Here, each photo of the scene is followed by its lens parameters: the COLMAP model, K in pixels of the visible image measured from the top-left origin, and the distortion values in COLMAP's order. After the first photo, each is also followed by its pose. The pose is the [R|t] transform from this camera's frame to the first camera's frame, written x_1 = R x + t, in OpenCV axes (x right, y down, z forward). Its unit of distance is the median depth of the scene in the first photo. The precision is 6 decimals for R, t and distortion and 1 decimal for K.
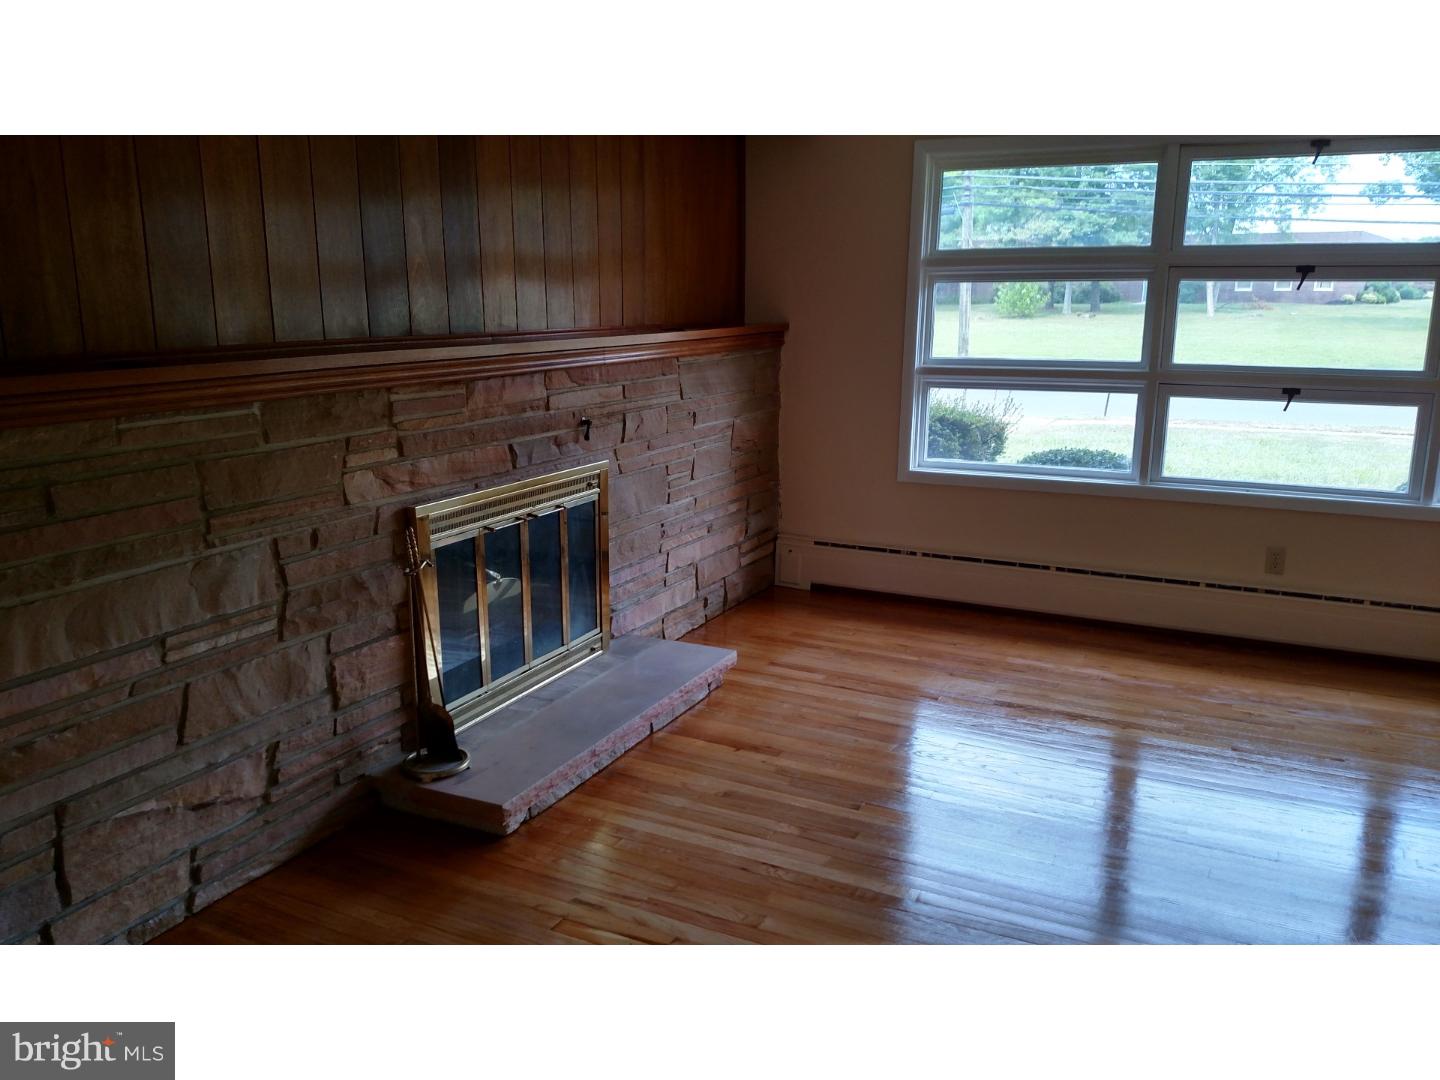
lens RADIAL K [[1088.1, 0, 733.5], [0, 1088.1, 554.5], [0, 0, 1]] dist [0.003891, -0.036385]
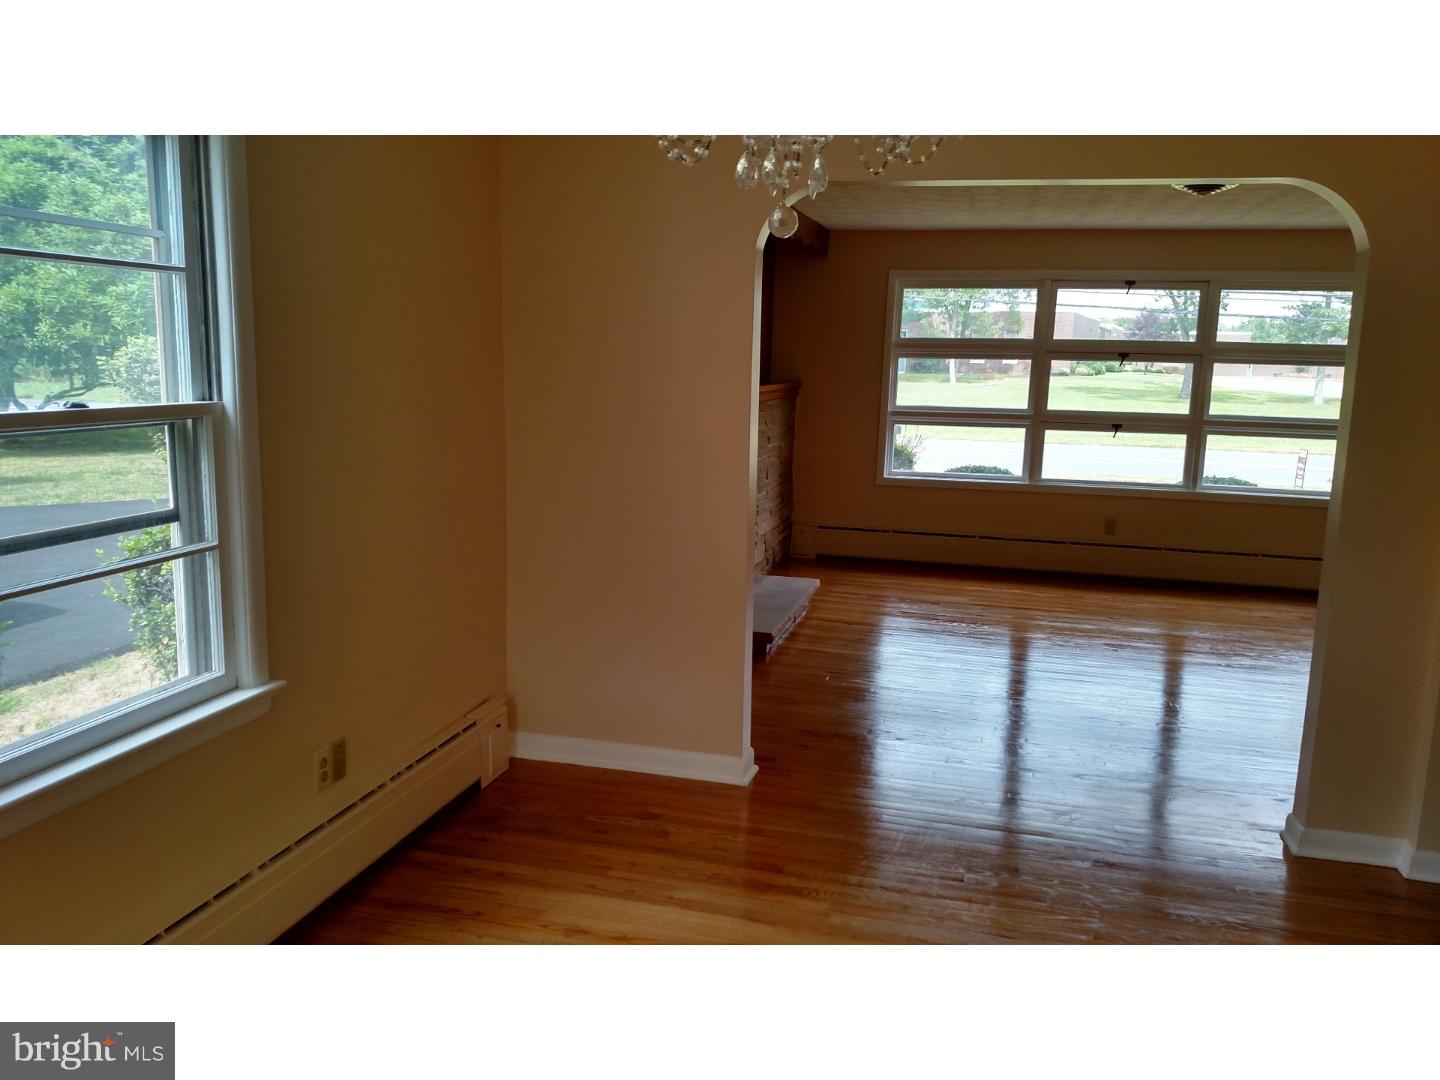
lens RADIAL K [[1088.1, 0, 707.2], [0, 1088.1, 546.3], [0, 0, 1]] dist [0.003891, -0.036385]
pose [[0.980465, -0.012015, 0.196327, -0.403944], [0.024395, 0.997854, -0.060764, 0.112283], [-0.195175, 0.064367, 0.978654, -0.474250]]
